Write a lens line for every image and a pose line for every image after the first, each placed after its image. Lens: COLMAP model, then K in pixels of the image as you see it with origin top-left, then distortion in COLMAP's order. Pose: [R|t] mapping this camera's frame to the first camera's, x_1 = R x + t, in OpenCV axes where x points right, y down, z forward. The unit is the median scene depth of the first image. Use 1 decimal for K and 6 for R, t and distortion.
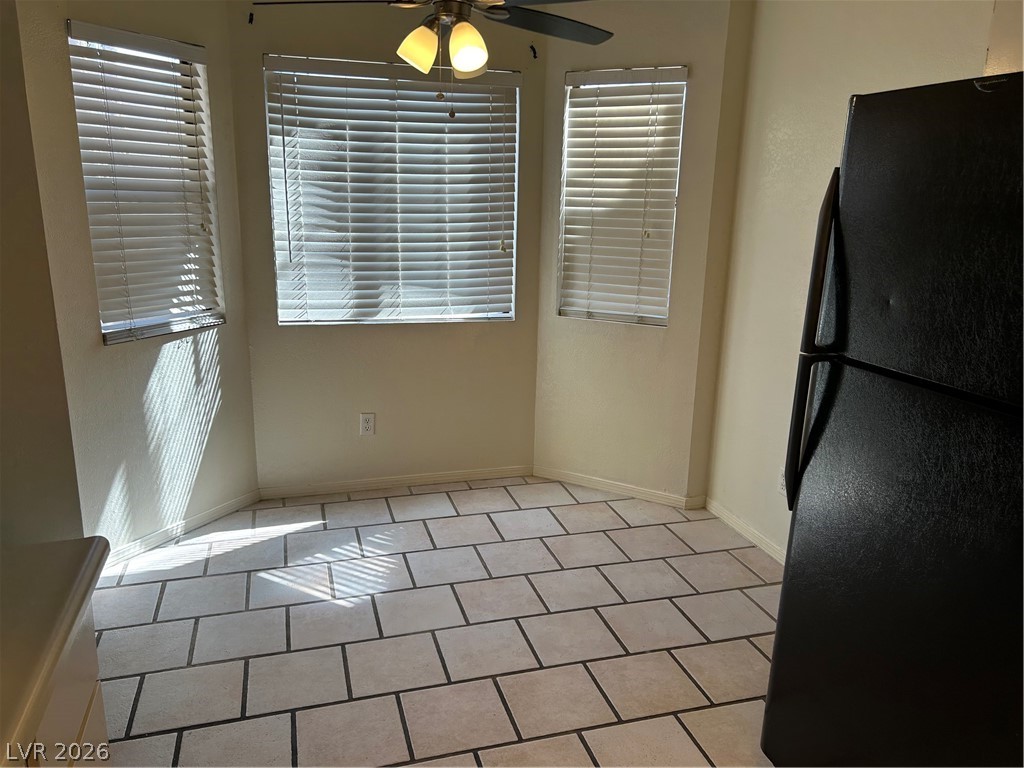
lens RADIAL K [[776.6, 0, 520.9], [0, 776.6, 394.9], [0, 0, 1]] dist [0.065502, -0.048609]
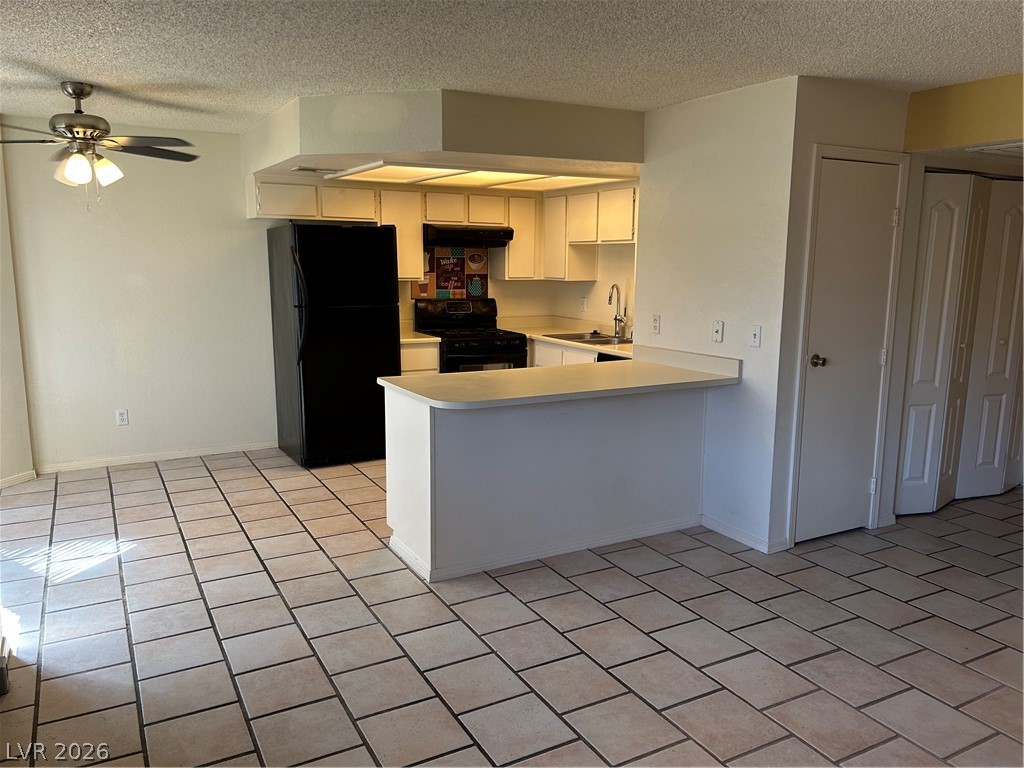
lens RADIAL K [[776.6, 0, 526.8], [0, 776.6, 378.0], [0, 0, 1]] dist [0.065502, -0.048609]
pose [[-0.229911, -0.175942, 0.957176, -1.333091], [0.239990, 0.942900, 0.230963, -0.138688], [-0.943157, 0.282813, -0.174559, 0.384479]]
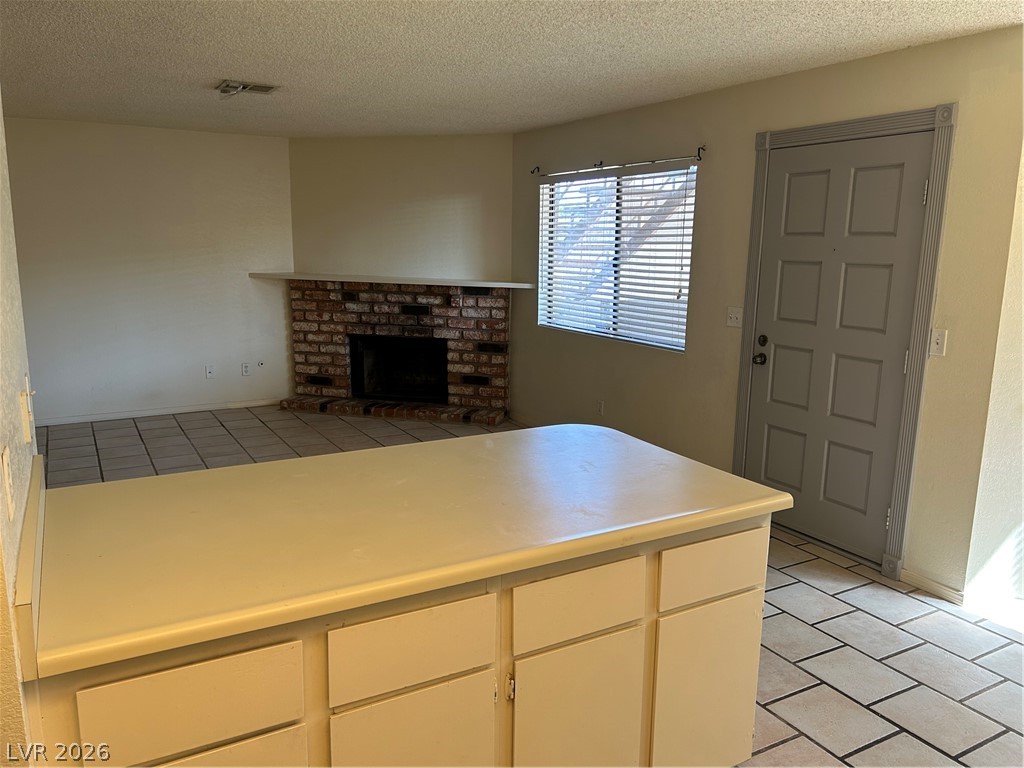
lens RADIAL K [[776.6, 0, 516.9], [0, 776.6, 395.2], [0, 0, 1]] dist [0.065502, -0.048609]
pose [[0.241601, 0.173591, -0.954723, 0.266500], [-0.259214, 0.959662, 0.108893, -0.013419], [0.935114, 0.221169, 0.276852, 0.027828]]
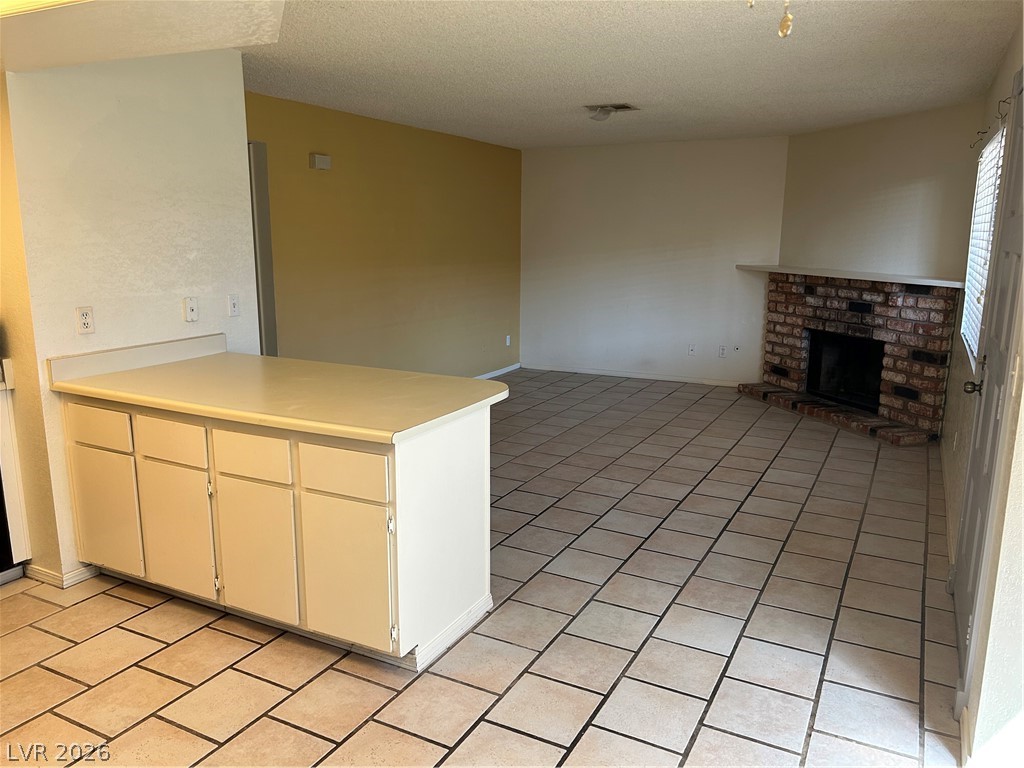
lens RADIAL K [[776.6, 0, 504.8], [0, 776.6, 385.6], [0, 0, 1]] dist [0.065502, -0.048609]
pose [[-0.696496, 0.110534, -0.708996, 0.186846], [-0.208284, 0.914382, 0.347166, -0.219973], [0.686667, 0.389472, -0.613841, 0.849230]]
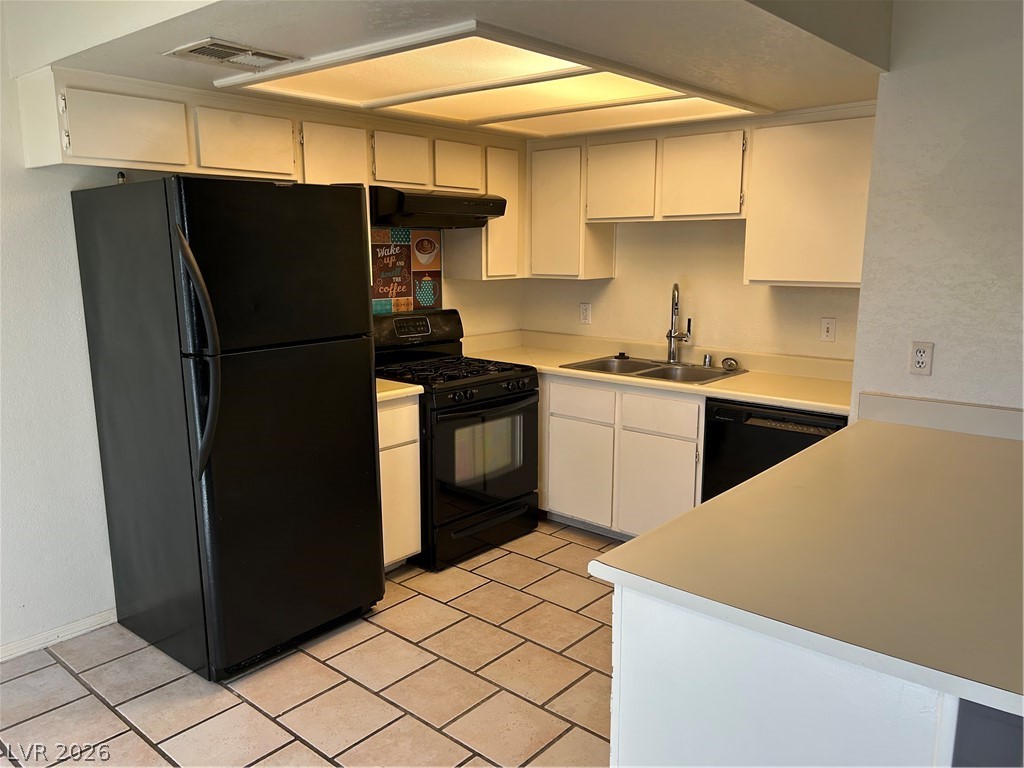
lens RADIAL K [[776.6, 0, 514.4], [0, 776.6, 377.3], [0, 0, 1]] dist [0.065502, -0.048609]
pose [[-0.546872, -0.166788, 0.820435, -0.530557], [0.206575, 0.922776, 0.325288, -0.176758], [-0.811331, 0.347372, -0.470186, 0.596581]]
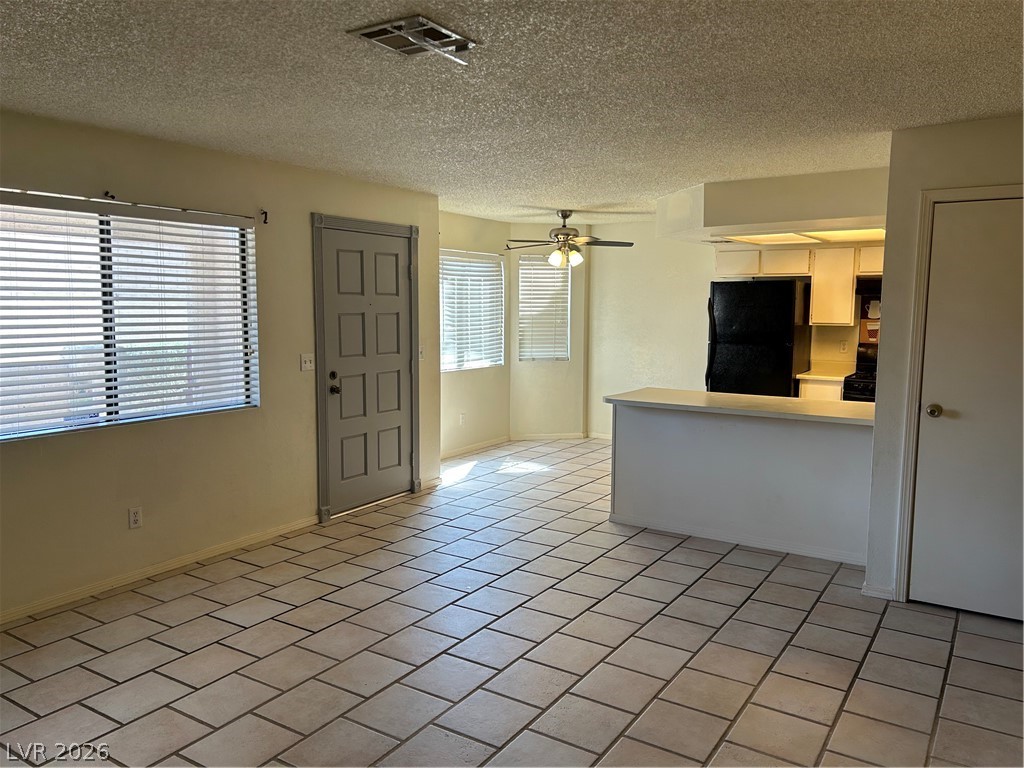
lens RADIAL K [[776.6, 0, 513.6], [0, 776.6, 388.5], [0, 0, 1]] dist [0.065502, -0.048609]
pose [[0.751222, -0.092935, 0.653474, -1.479218], [0.184708, 0.980082, -0.072953, 0.135989], [-0.633678, 0.175506, 0.753425, -0.649147]]
